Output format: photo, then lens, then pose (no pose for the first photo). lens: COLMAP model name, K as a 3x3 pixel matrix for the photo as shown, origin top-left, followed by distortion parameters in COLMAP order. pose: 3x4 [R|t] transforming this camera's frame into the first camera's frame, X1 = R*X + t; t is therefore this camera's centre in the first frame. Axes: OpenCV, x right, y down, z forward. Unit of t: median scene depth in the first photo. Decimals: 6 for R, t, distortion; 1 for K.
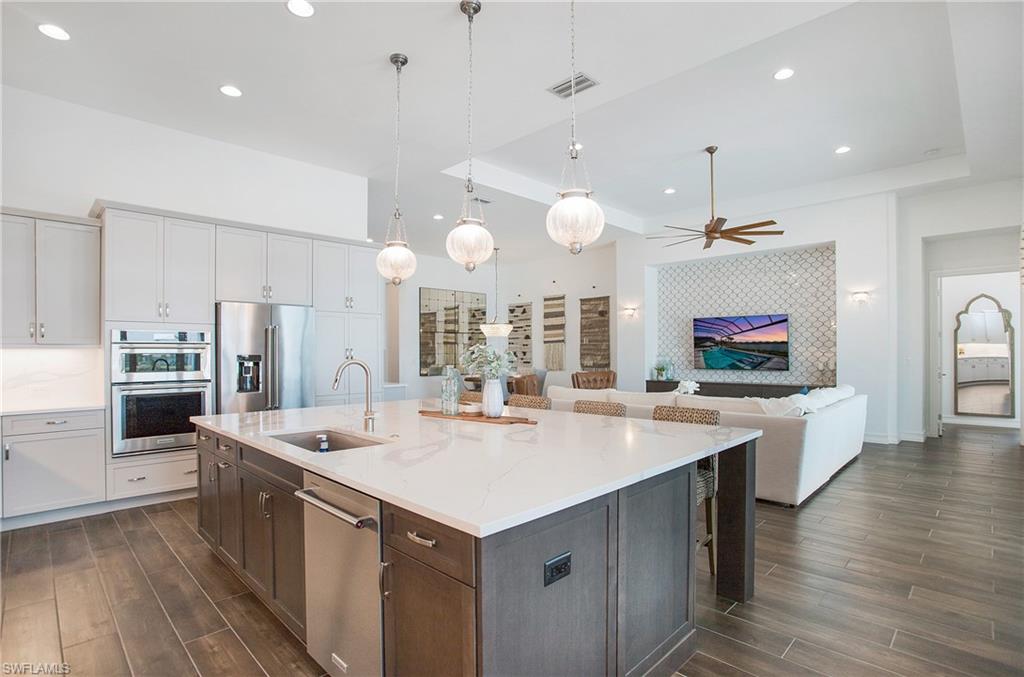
lens RADIAL K [[507.5, 0, 532.2], [0, 507.5, 351.2], [0, 0, 1]] dist [-0.049808, 0.010075]
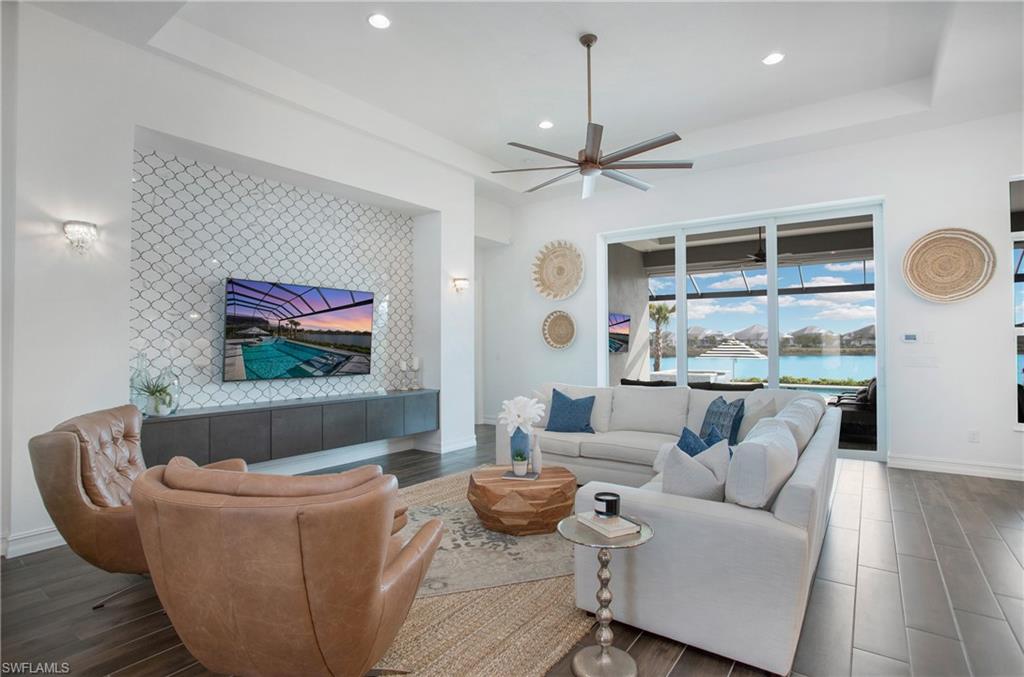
lens RADIAL K [[507.5, 0, 513.6], [0, 507.5, 327.1], [0, 0, 1]] dist [-0.049808, 0.010075]
pose [[-0.103295, 0.039271, 0.993875, -0.184672], [0.002166, 0.999227, -0.039258, 0.001702], [-0.994648, -0.001903, -0.103300, 0.777991]]
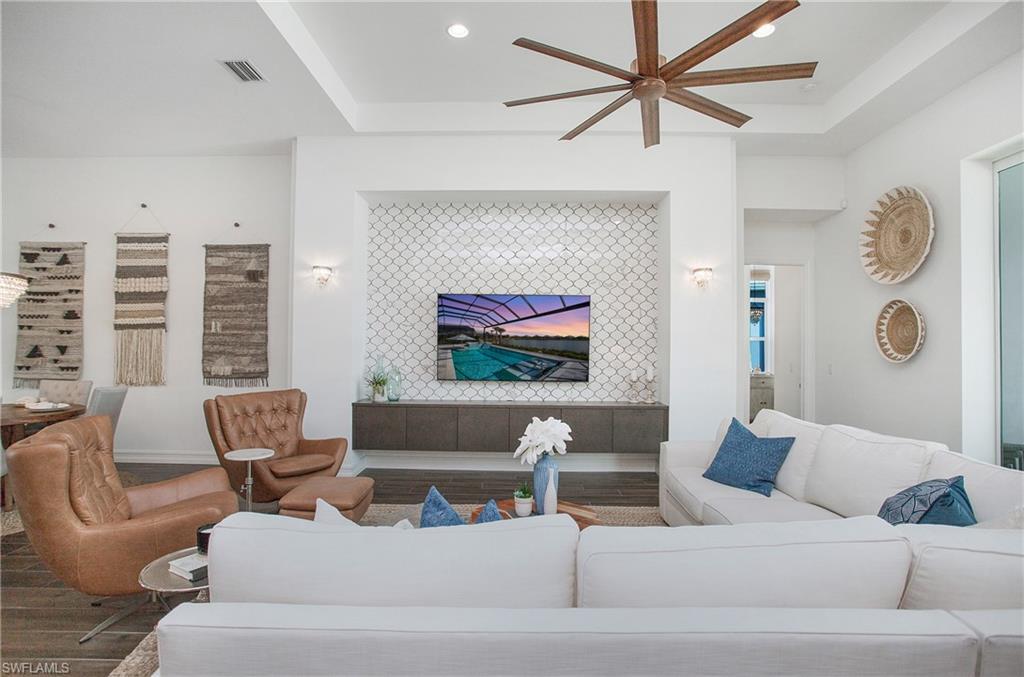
lens RADIAL K [[507.5, 0, 512.1], [0, 507.5, 338.1], [0, 0, 1]] dist [-0.049808, 0.010075]
pose [[0.750316, 0.019922, 0.660779, -0.003217], [-0.012665, 0.999796, -0.015762, -0.005517], [-0.660958, 0.003458, 0.750415, 0.502830]]
